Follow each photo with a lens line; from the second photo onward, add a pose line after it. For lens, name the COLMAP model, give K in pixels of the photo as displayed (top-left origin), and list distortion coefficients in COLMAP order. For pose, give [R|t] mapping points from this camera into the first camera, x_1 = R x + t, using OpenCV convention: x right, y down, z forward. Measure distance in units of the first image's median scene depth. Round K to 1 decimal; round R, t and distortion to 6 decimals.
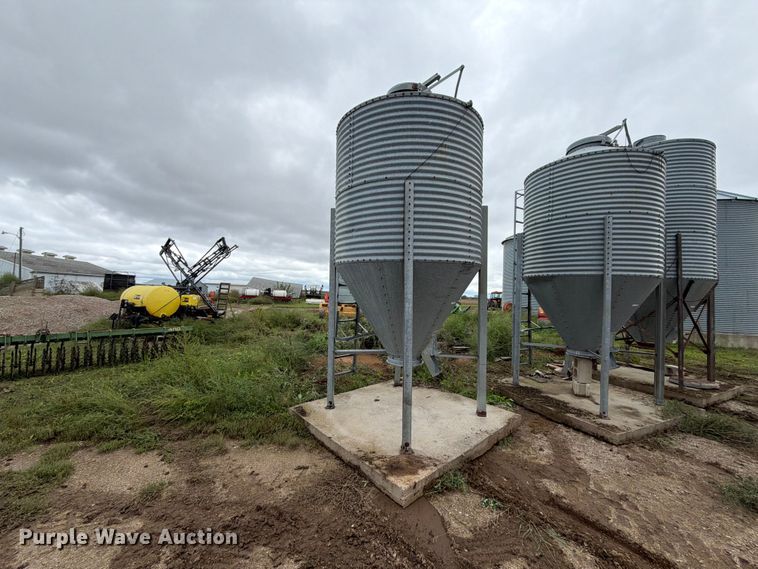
lens RADIAL K [[302.6, 0, 379.6], [0, 302.6, 284.1], [0, 0, 1]] dist [-0.001482, -0.000186]
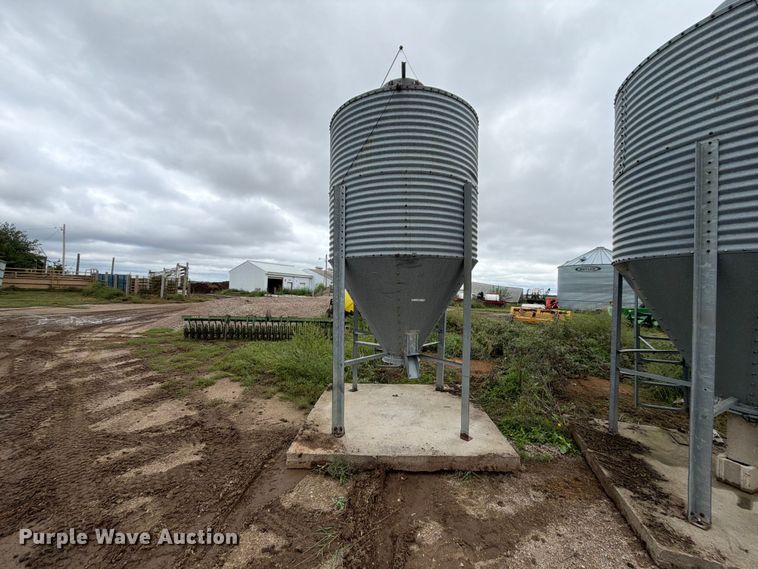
lens RADIAL K [[302.6, 0, 379.6], [0, 302.6, 284.1], [0, 0, 1]] dist [-0.001482, -0.000186]
pose [[0.727106, -0.021477, -0.686189, 0.851062], [0.009437, 0.999729, -0.021292, 0.035660], [0.686460, 0.009006, 0.727112, 0.276977]]
